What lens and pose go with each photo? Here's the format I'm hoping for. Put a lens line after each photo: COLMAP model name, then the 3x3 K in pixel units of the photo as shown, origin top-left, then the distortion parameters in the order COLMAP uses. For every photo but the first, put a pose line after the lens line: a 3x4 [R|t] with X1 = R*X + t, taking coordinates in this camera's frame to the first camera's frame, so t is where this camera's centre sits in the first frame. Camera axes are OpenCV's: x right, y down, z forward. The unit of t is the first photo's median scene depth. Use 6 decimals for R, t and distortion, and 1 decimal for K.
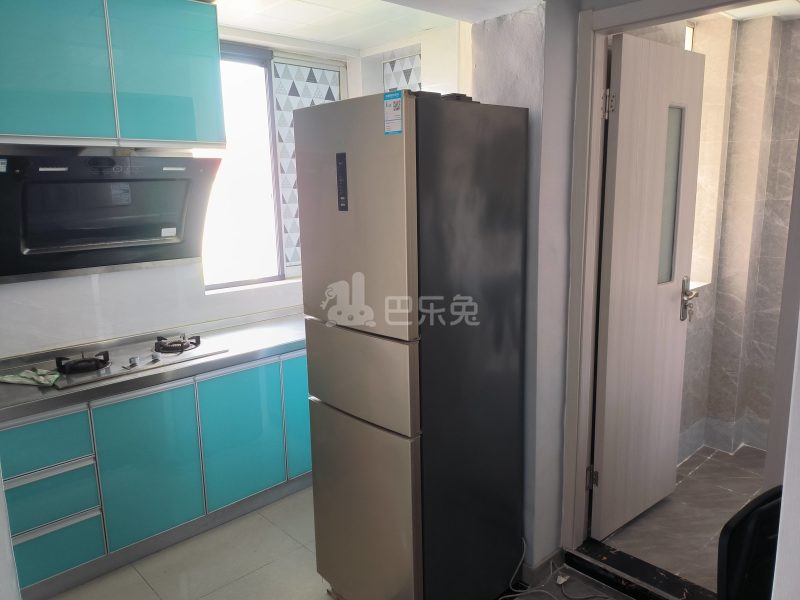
lens RADIAL K [[607.9, 0, 400.0], [0, 607.9, 300.0], [0, 0, 1]] dist [0.127684, -0.180034]
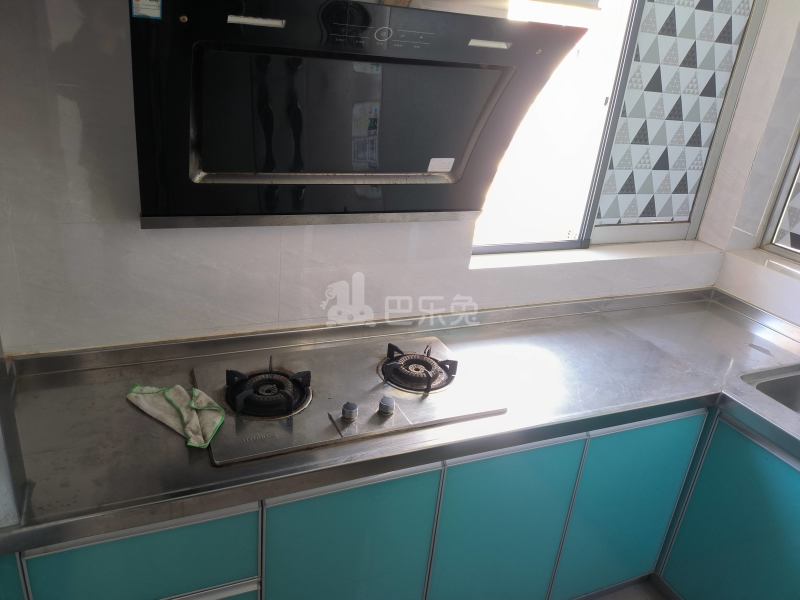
lens RADIAL K [[607.9, 0, 400.0], [0, 607.9, 300.0], [0, 0, 1]] dist [0.127684, -0.180034]
pose [[0.937010, 0.232277, -0.260883, -0.253299], [-0.174159, 0.958077, 0.227501, -0.117562], [0.302790, -0.167735, 0.938181, 0.492489]]
